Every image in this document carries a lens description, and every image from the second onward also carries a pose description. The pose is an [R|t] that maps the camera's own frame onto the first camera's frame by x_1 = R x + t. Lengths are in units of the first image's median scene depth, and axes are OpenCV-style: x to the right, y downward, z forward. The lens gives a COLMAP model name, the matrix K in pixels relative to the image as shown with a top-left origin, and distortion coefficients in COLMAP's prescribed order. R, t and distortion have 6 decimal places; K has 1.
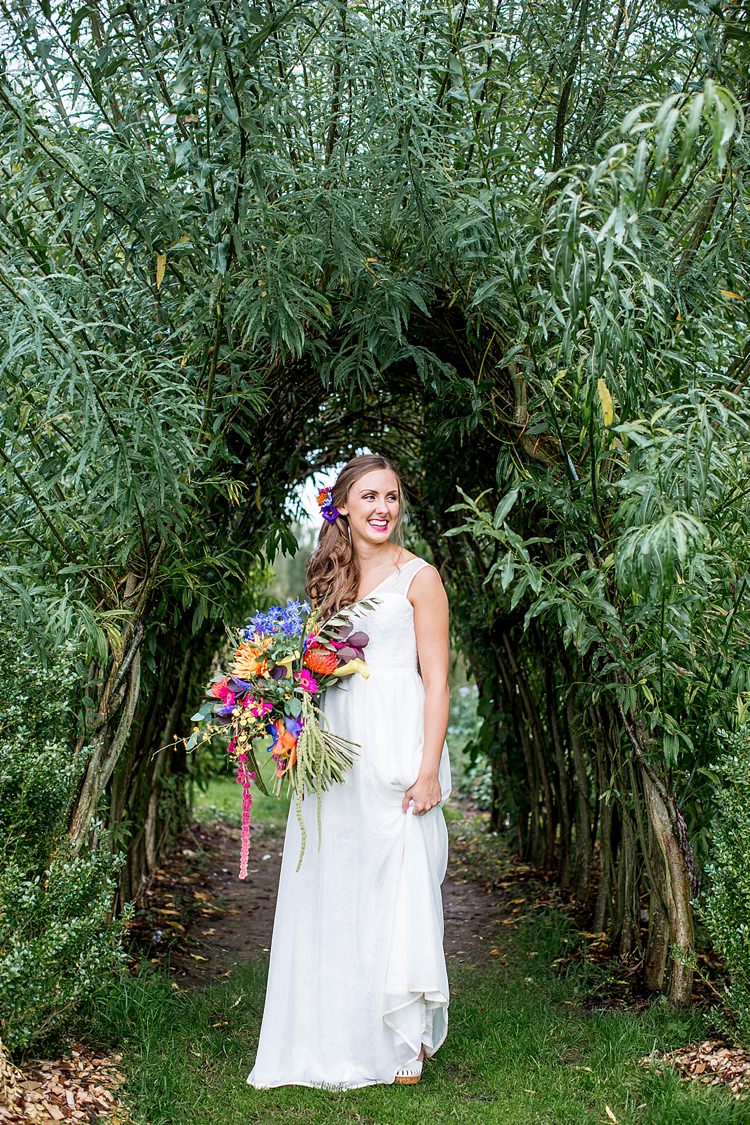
lens RADIAL K [[1236.7, 0, 375.0], [0, 1236.7, 562.5], [0, 0, 1]] dist [-0.223810, 0.023749]
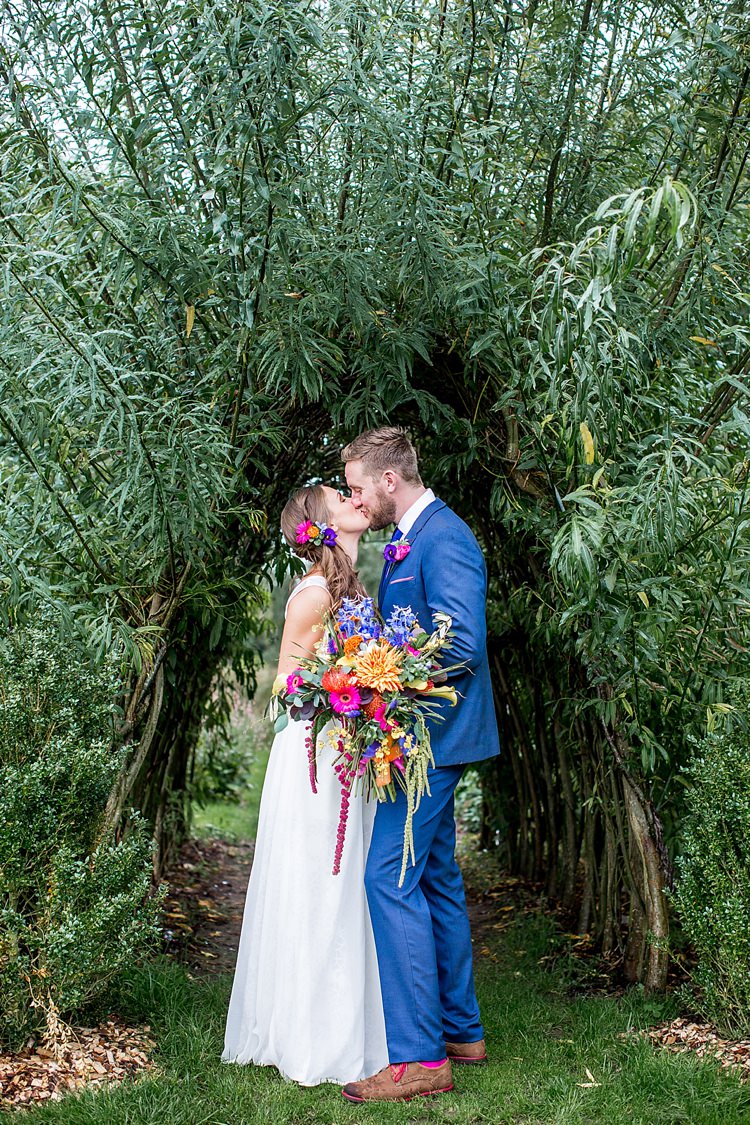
lens RADIAL K [[1277.2, 0, 375.0], [0, 1277.2, 562.5], [0, 0, 1]] dist [-0.258105, -0.005478]
pose [[0.999913, 0.006735, 0.011315, -0.017870], [-0.006487, 0.999740, -0.021851, 0.004929], [-0.011459, 0.021775, 0.999697, -0.142747]]
